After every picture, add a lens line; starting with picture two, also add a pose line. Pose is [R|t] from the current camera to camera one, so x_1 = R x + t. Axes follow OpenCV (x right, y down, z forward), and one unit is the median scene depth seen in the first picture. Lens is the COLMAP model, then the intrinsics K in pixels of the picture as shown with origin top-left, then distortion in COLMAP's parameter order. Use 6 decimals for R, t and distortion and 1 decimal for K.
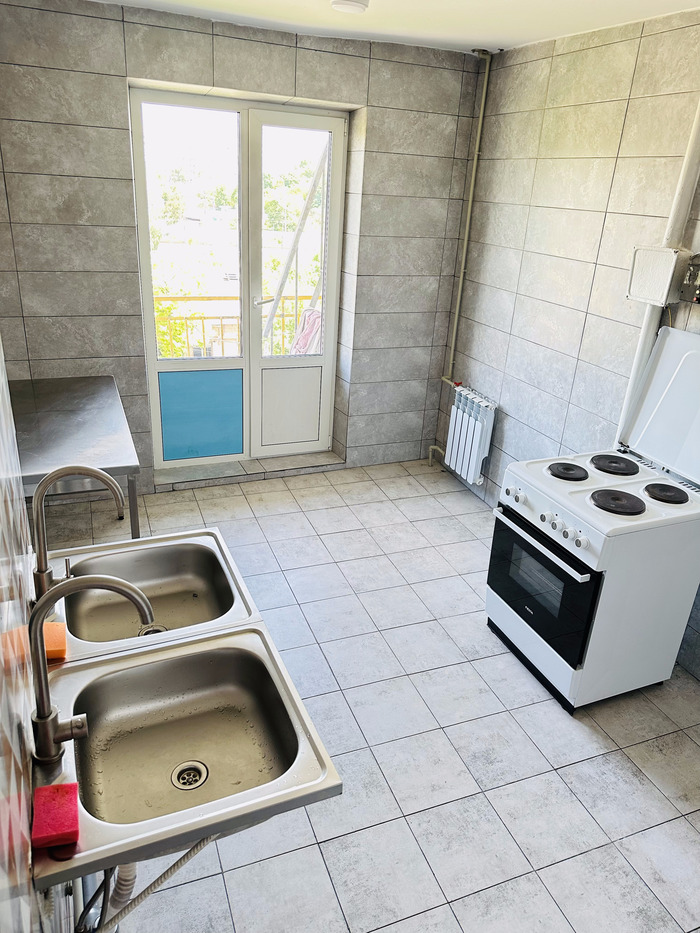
lens RADIAL K [[653.6, 0, 350.0], [0, 653.6, 466.5], [0, 0, 1]] dist [0.162990, -0.347040]
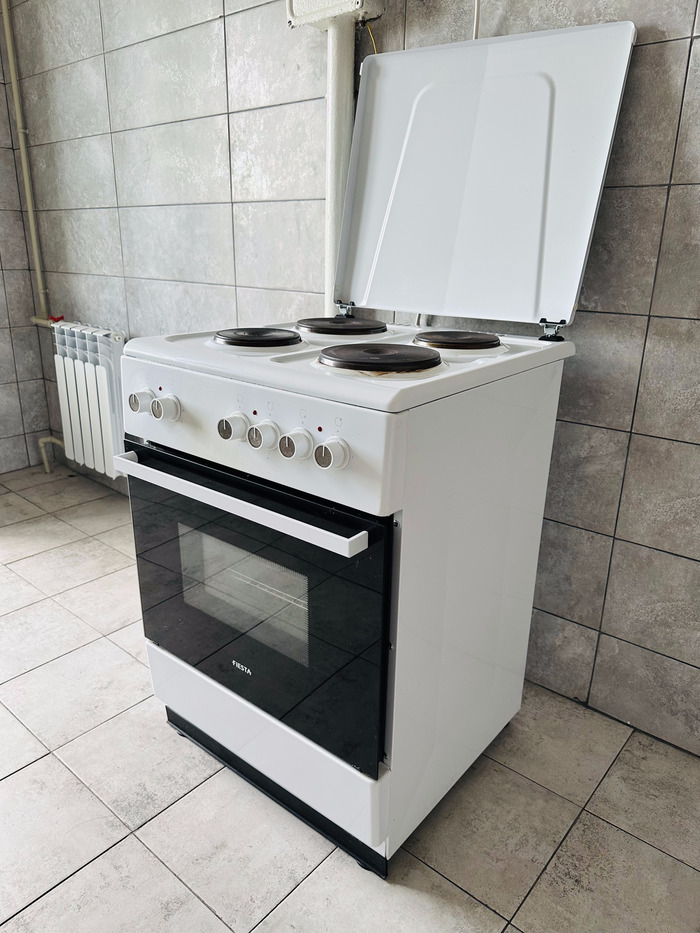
lens RADIAL K [[669.0, 0, 338.3], [0, 669.0, 466.3], [0, 0, 1]] dist [0.010062, -0.000751]
pose [[0.885275, -0.187159, 0.425747, 0.154017], [0.218921, 0.975385, -0.026431, 0.107364], [-0.410320, 0.116603, 0.904456, 0.529790]]
